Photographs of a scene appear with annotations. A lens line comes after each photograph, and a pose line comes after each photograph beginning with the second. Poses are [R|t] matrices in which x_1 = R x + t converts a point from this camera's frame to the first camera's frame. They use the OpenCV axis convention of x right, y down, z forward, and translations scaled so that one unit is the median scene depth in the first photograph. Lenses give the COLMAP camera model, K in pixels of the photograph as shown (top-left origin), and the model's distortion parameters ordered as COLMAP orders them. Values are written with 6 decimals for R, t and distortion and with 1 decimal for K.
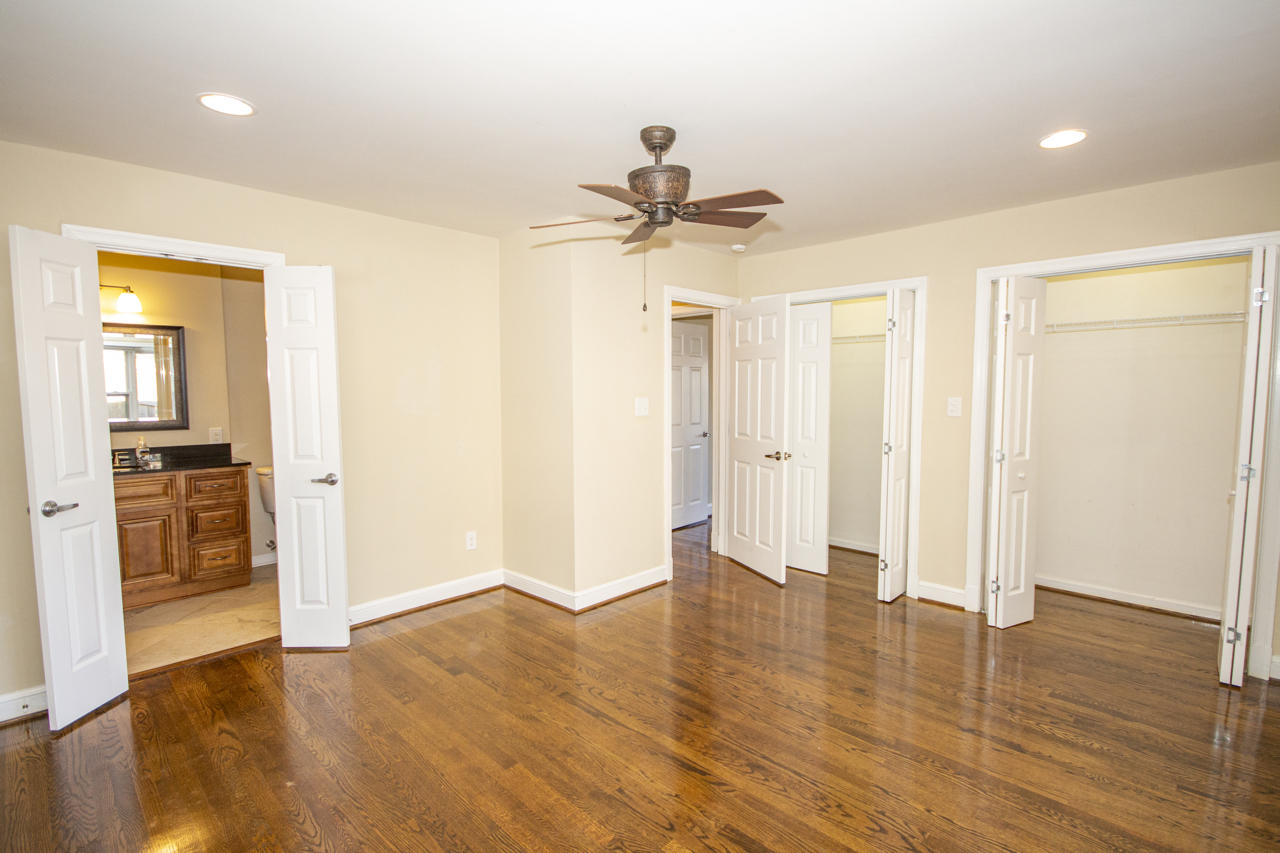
lens RADIAL K [[597.4, 0, 634.5], [0, 597.4, 427.3], [0, 0, 1]] dist [-0.005310, 0.000117]
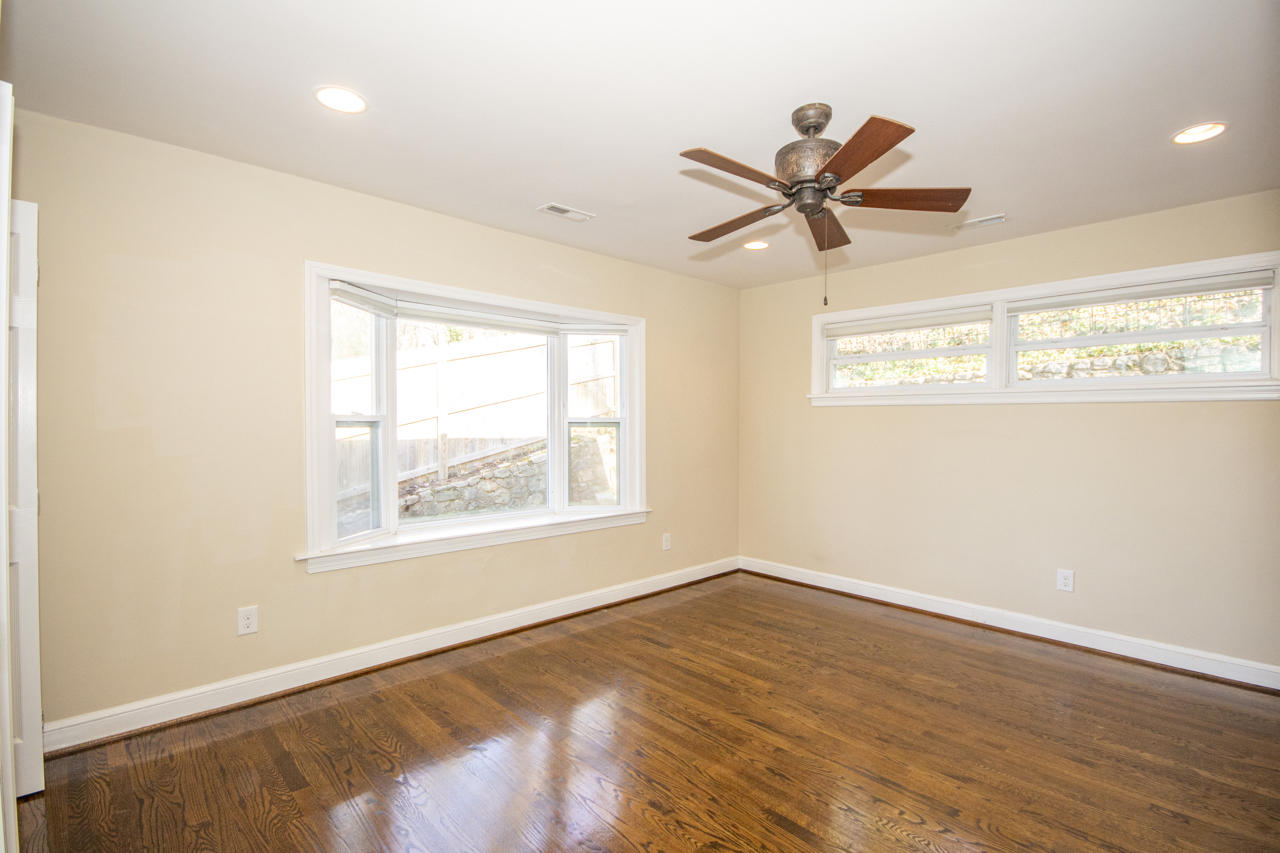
lens RADIAL K [[597.4, 0, 640.0], [0, 597.4, 425.8], [0, 0, 1]] dist [-0.005310, 0.000117]
pose [[-0.999521, -0.006778, 0.030198, 0.283037], [-0.004780, 0.997824, 0.065756, -0.073770], [-0.030578, 0.065580, -0.997379, 2.004153]]
